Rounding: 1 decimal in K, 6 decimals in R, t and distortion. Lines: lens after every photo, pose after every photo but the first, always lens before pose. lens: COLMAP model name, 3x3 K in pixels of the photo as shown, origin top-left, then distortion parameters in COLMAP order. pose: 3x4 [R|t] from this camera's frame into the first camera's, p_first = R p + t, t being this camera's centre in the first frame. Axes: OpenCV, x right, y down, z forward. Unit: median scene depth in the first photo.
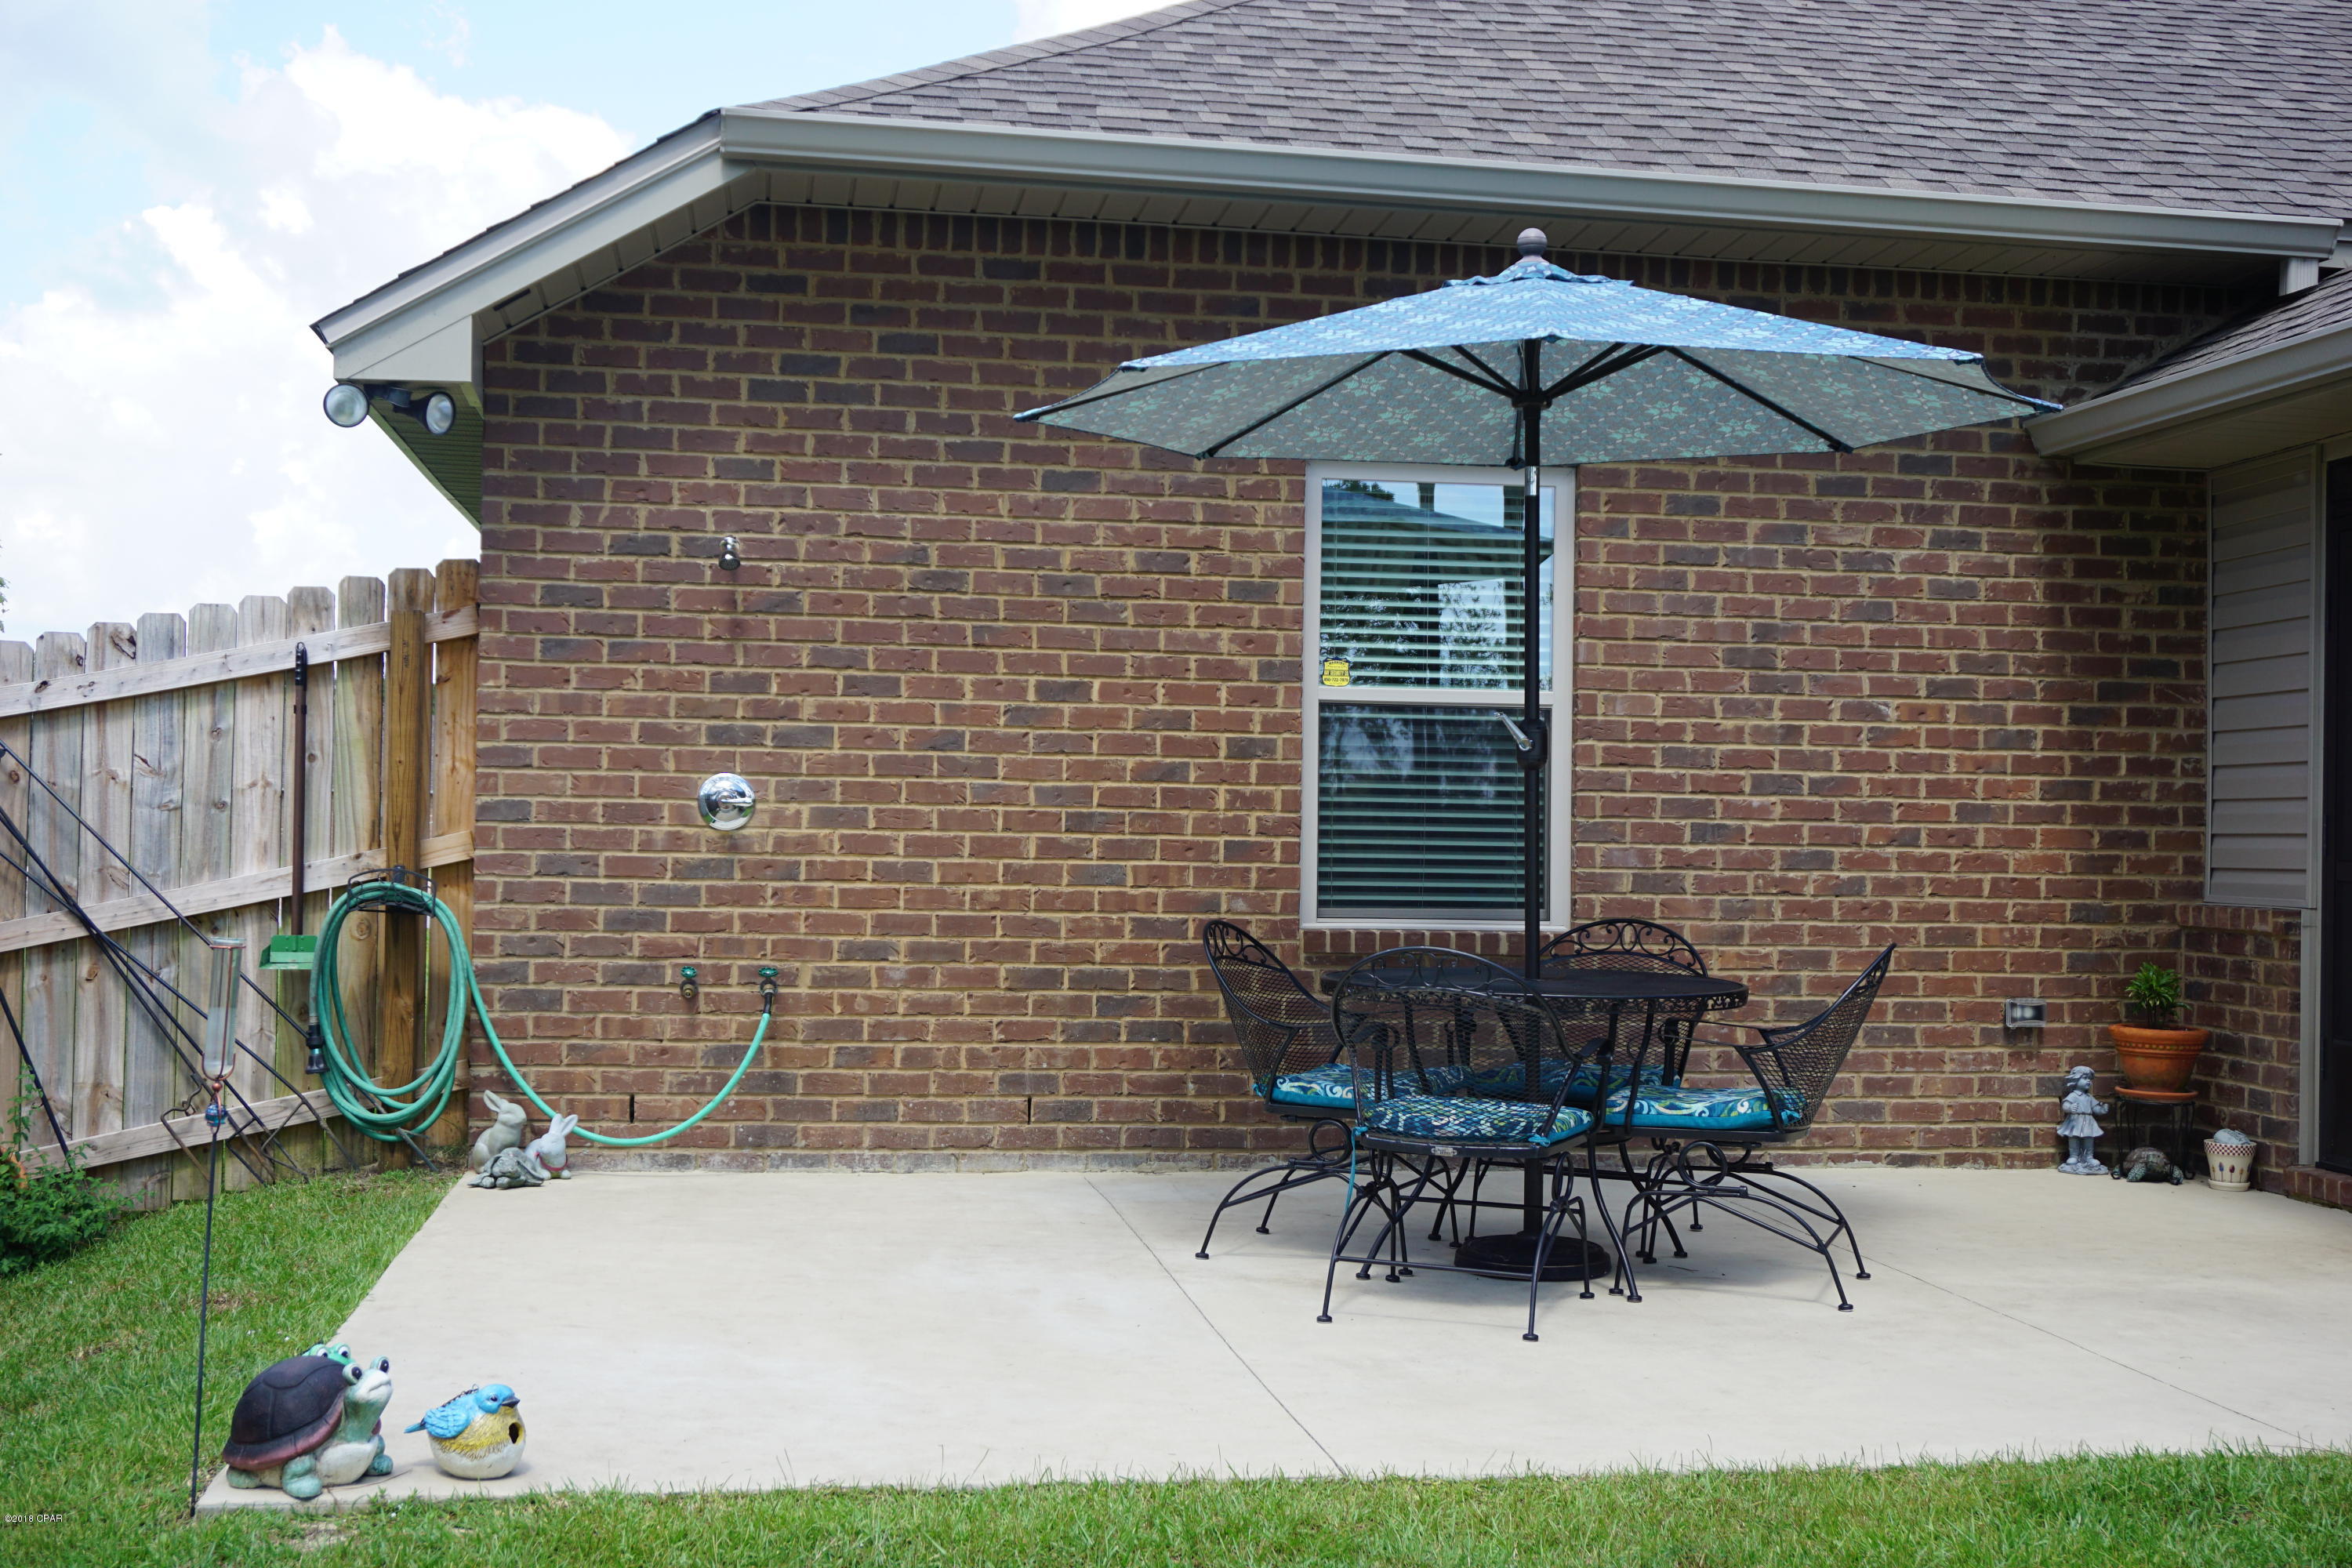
lens RADIAL K [[2694.6, 0, 1176.2], [0, 2694.6, 767.5], [0, 0, 1]] dist [-0.012518, 0.000000]
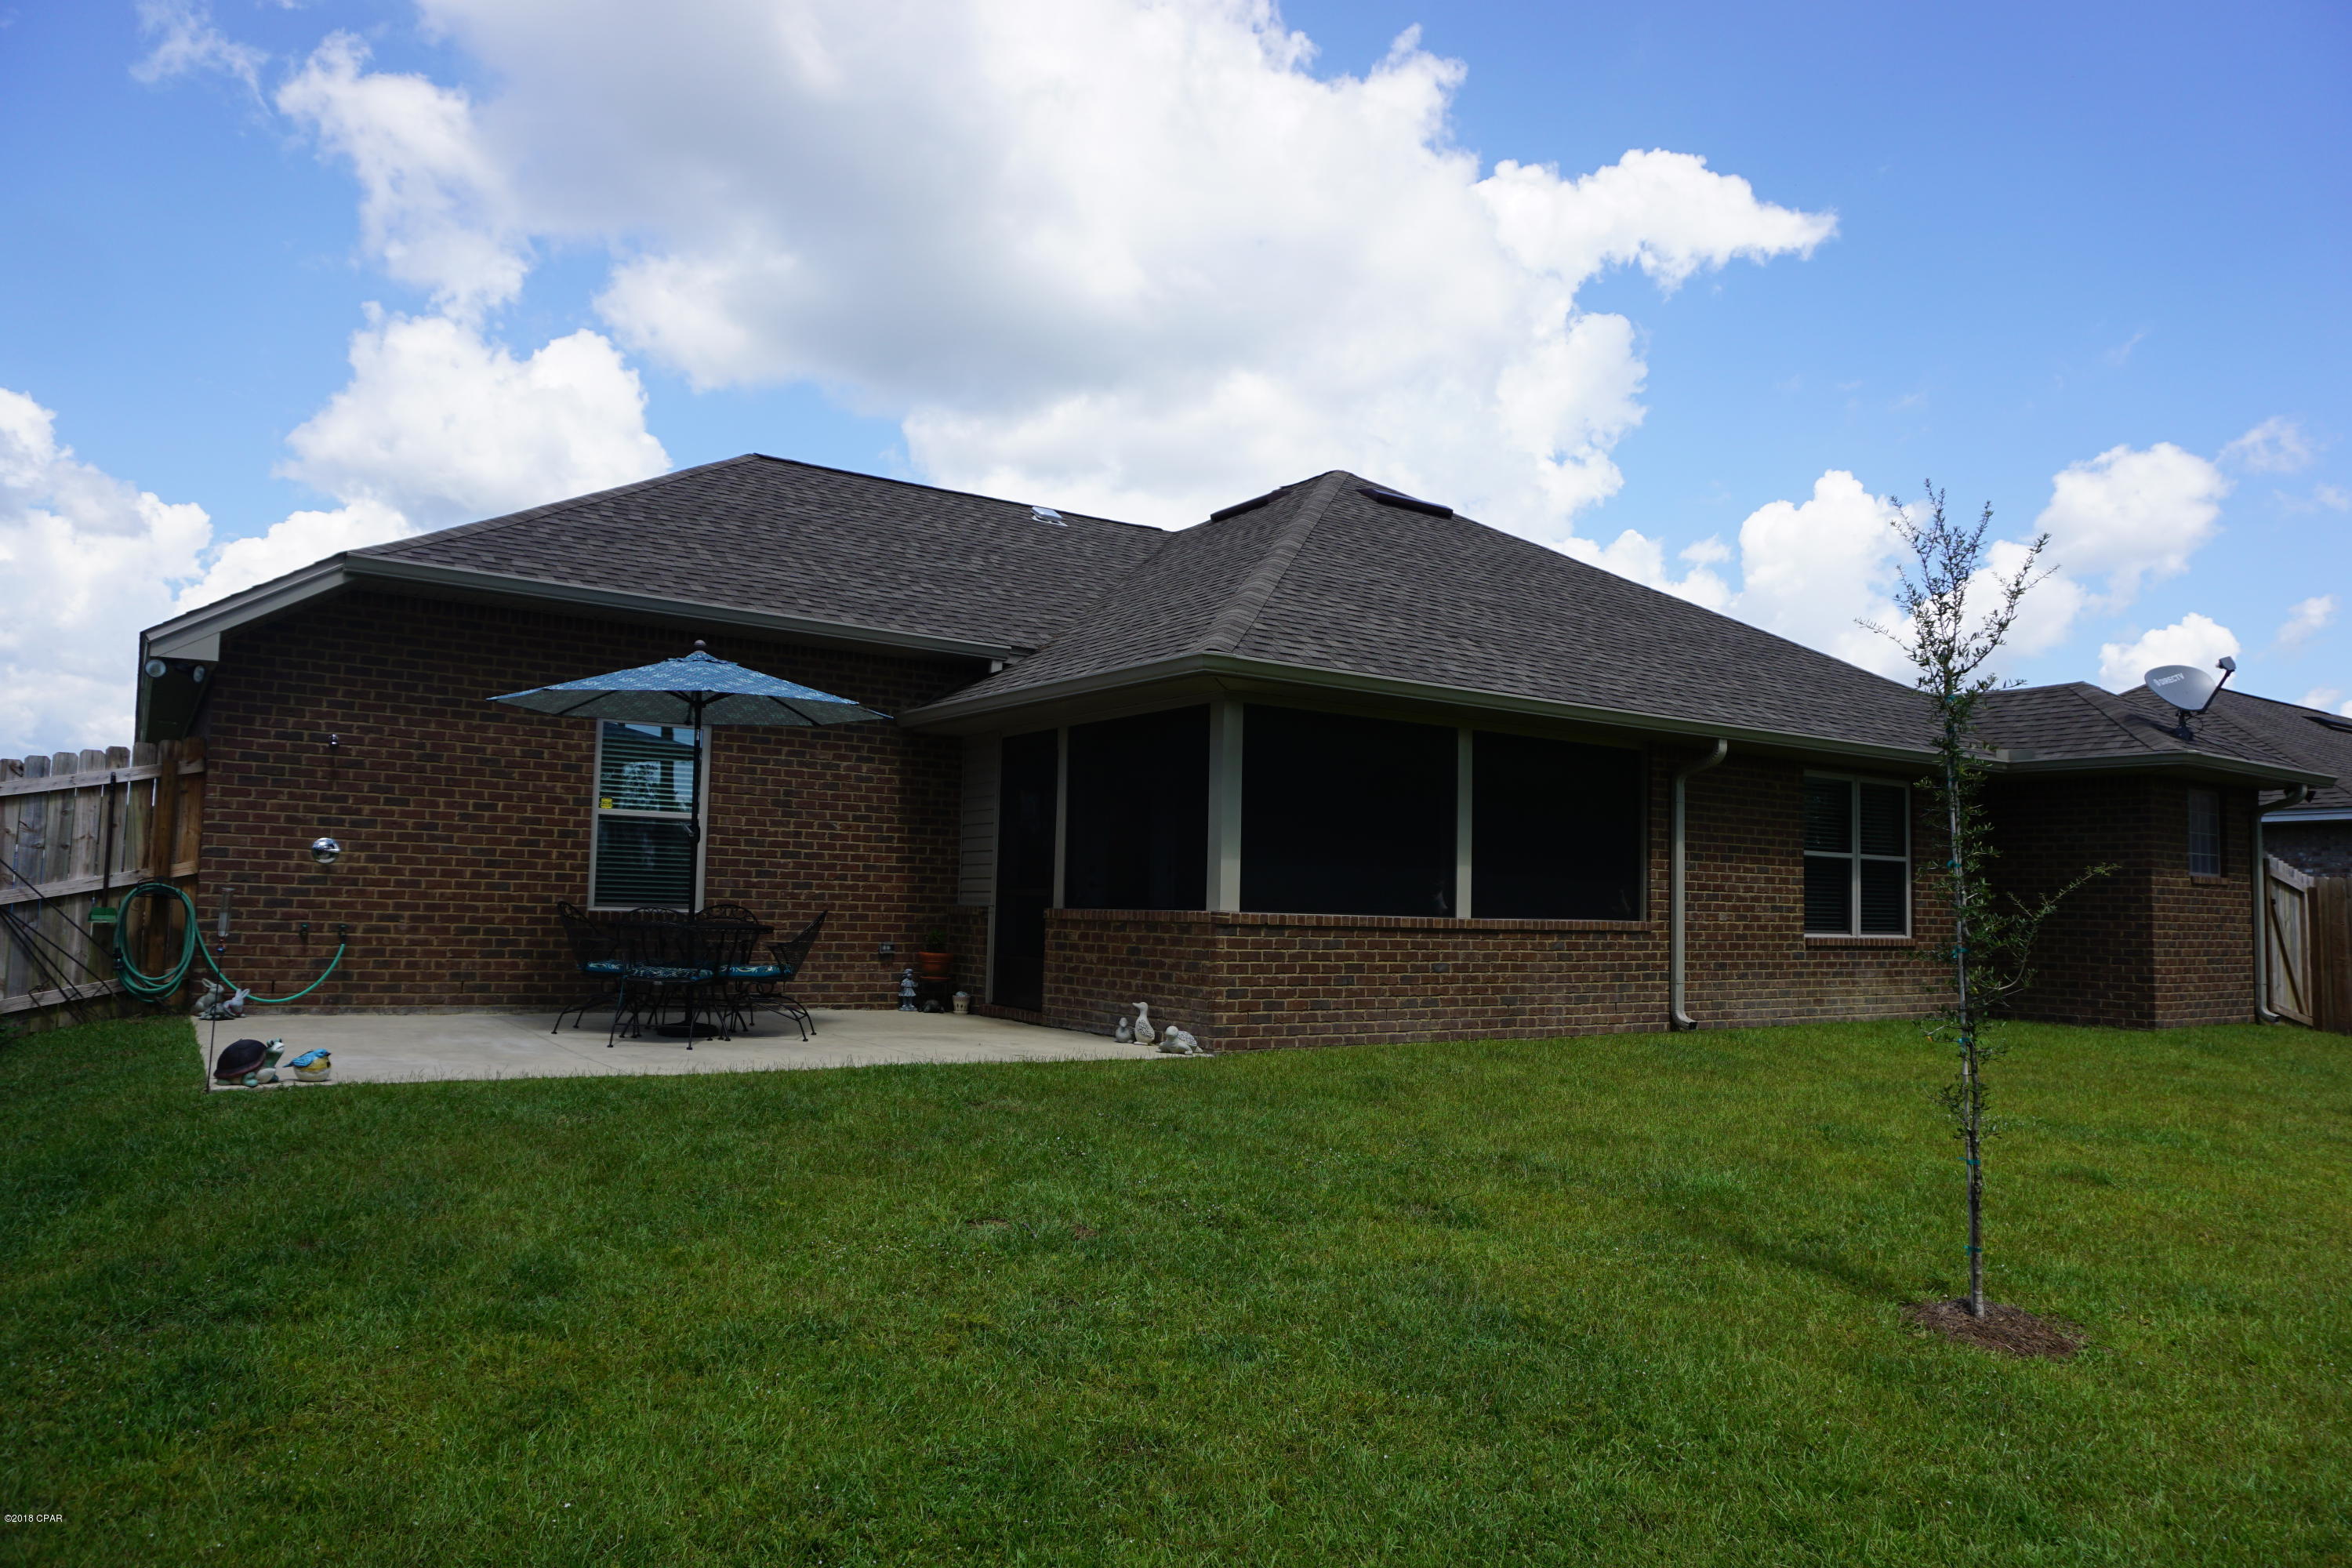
lens RADIAL K [[1571.9, 0, 1174.6], [0, 1571.9, 792.6], [0, 0, 1]] dist [-0.062473, 0.039470]
pose [[0.901861, 0.038762, 0.430284, -0.083735], [-0.020692, 0.998699, -0.046597, 0.009648], [-0.431530, 0.033120, 0.901490, -0.470483]]
